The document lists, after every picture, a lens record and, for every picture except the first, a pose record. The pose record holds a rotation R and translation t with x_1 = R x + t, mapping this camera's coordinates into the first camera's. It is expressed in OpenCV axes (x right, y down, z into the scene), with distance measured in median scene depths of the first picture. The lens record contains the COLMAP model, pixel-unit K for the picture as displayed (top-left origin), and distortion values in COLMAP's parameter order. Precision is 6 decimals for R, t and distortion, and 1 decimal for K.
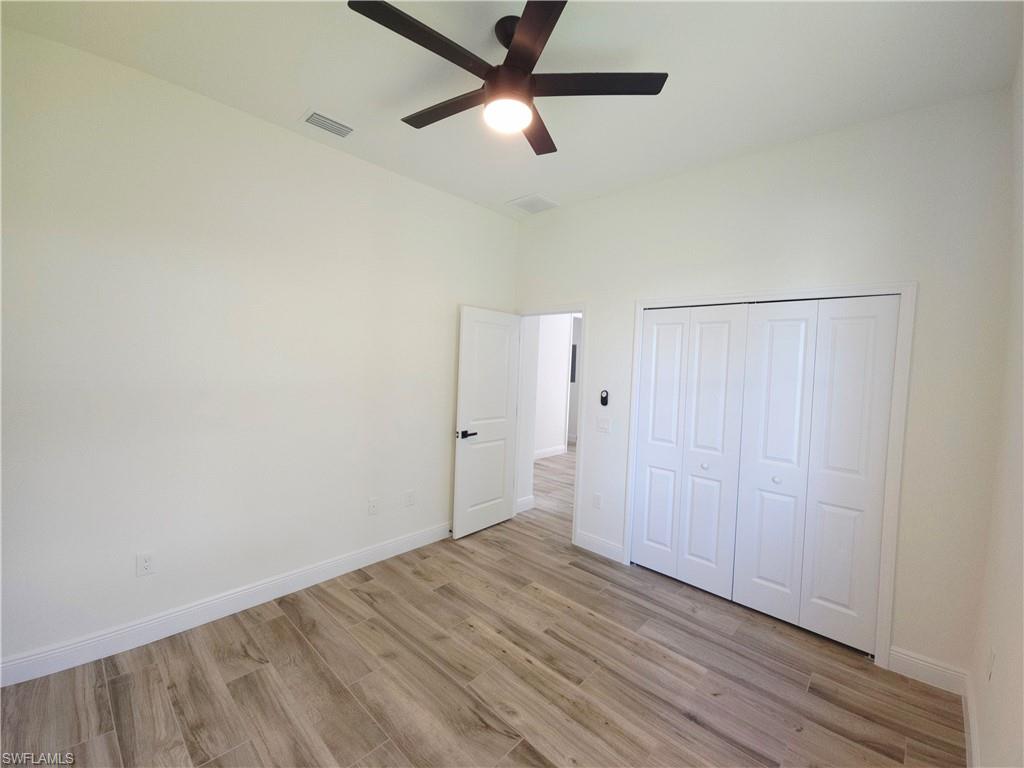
lens RADIAL K [[417.0, 0, 507.7], [0, 417.0, 377.5], [0, 0, 1]] dist [0.004163, -0.005324]
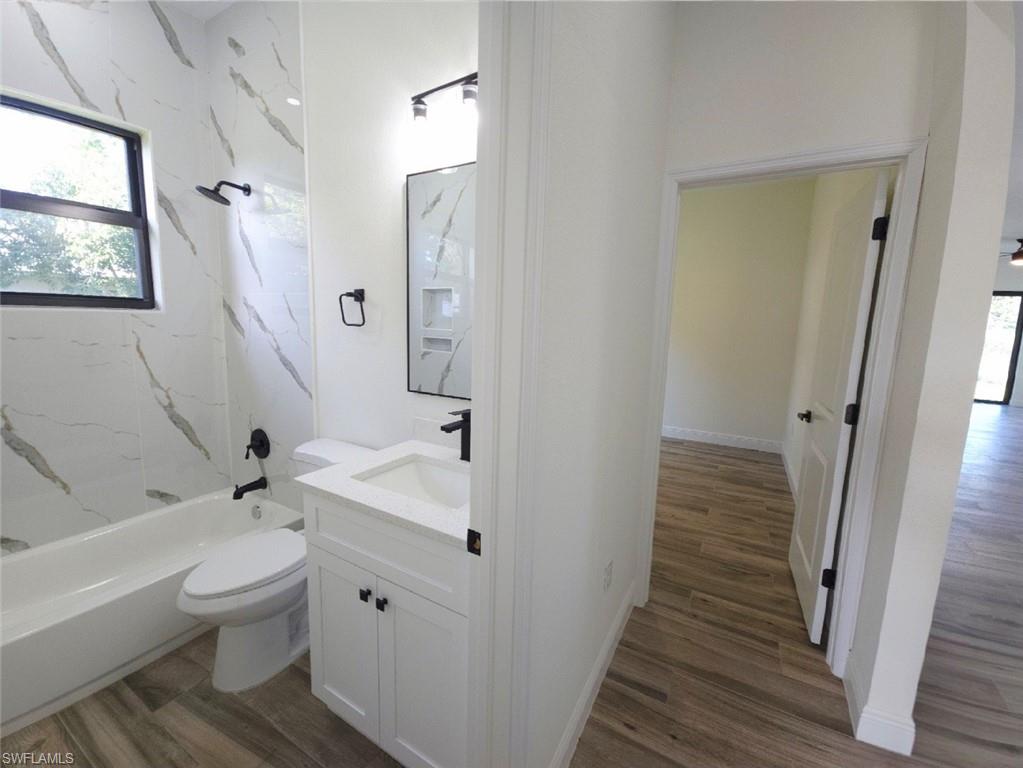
lens RADIAL K [[416.6, 0, 507.2], [0, 416.6, 377.5], [0, 0, 1]] dist [0.004163, -0.005324]
pose [[-0.969014, -0.036415, -0.244306, 0.815802], [-0.077698, 0.983803, 0.161541, 0.008036], [0.234466, 0.175518, -0.956148, 2.352814]]
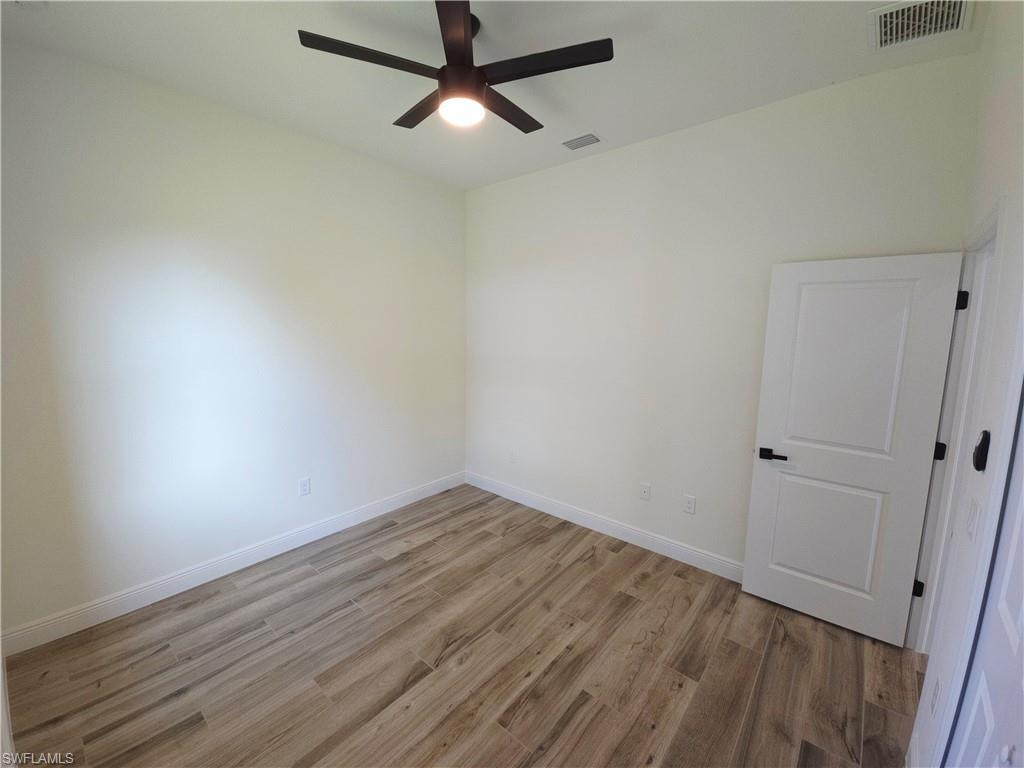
lens RADIAL K [[417.0, 0, 507.7], [0, 417.0, 377.5], [0, 0, 1]] dist [0.004163, -0.005324]
pose [[0.046735, 0.086434, -0.995161, 0.856661], [-0.045455, 0.995401, 0.084320, -0.041145], [0.997873, 0.041294, 0.050449, 0.837746]]
